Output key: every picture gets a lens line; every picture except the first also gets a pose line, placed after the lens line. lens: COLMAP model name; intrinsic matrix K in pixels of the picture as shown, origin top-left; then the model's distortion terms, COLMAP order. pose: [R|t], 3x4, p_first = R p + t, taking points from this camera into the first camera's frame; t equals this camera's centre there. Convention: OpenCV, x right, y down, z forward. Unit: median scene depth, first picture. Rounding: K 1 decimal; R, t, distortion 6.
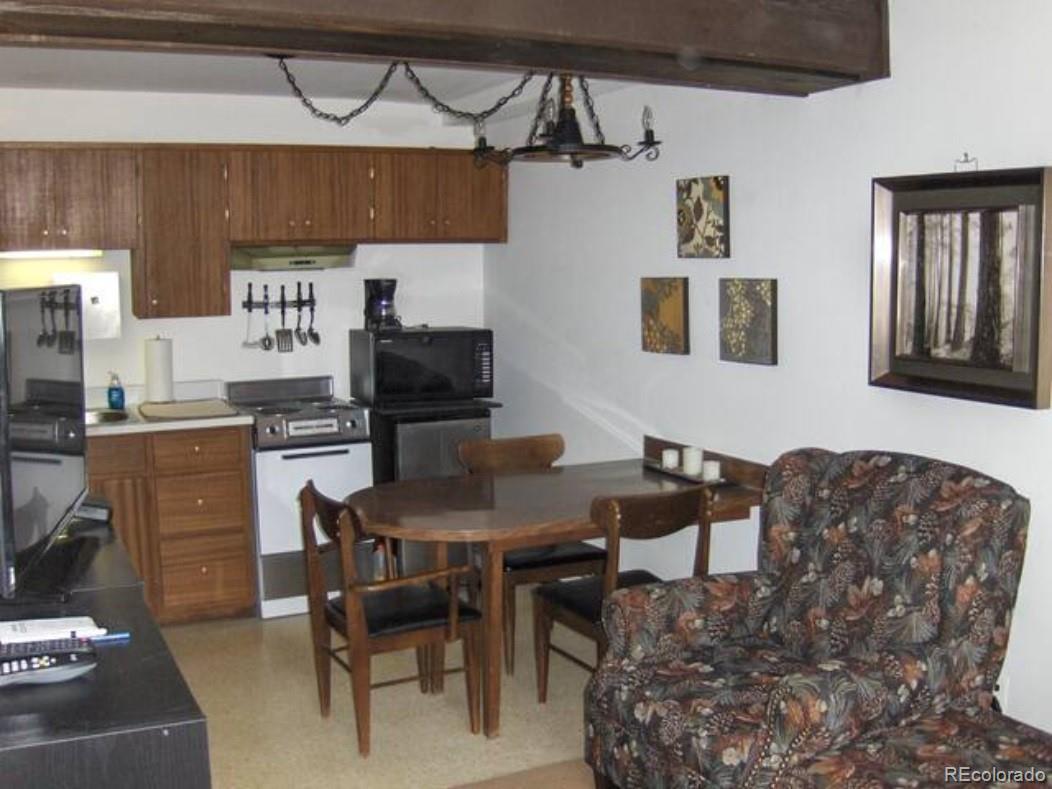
lens RADIAL K [[1103.8, 0, 526.0], [0, 1103.8, 394.5], [0, 0, 1]] dist [-0.152684, 0.017816]
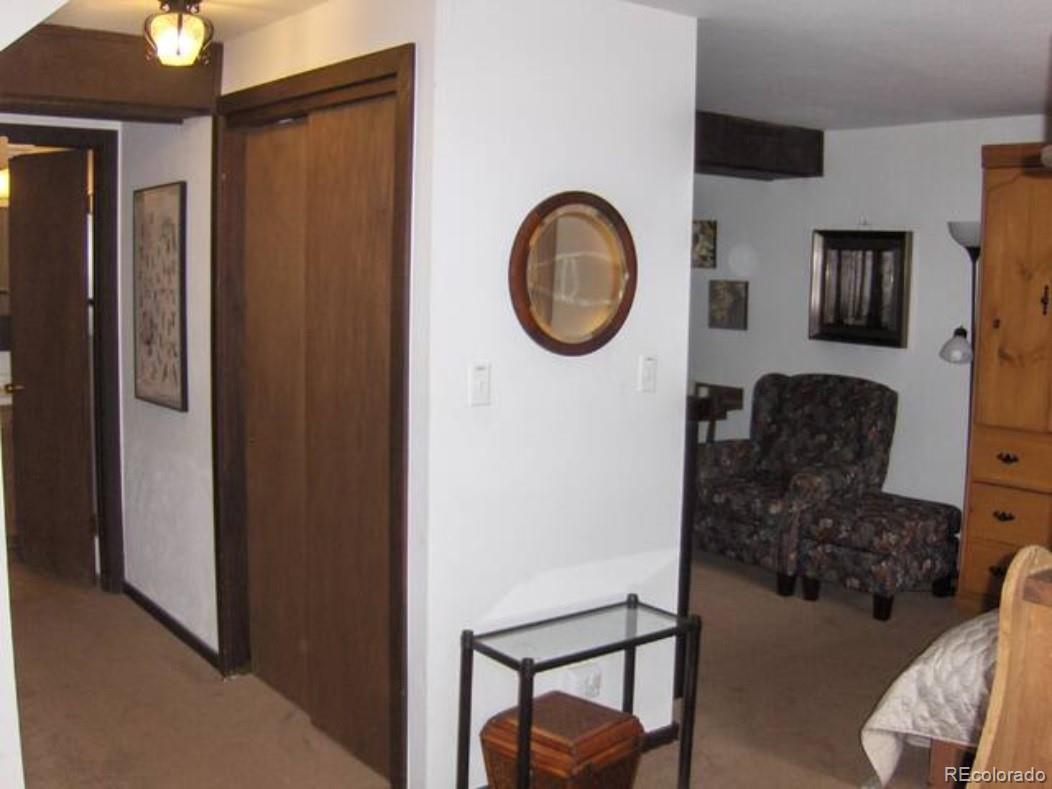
lens RADIAL K [[1103.8, 0, 526.0], [0, 1103.8, 394.5], [0, 0, 1]] dist [-0.152684, 0.017816]
pose [[0.978233, 0.004091, 0.207471, -0.608722], [-0.004807, 0.999984, 0.002951, 0.092040], [-0.207456, -0.003884, 0.978237, -0.823087]]
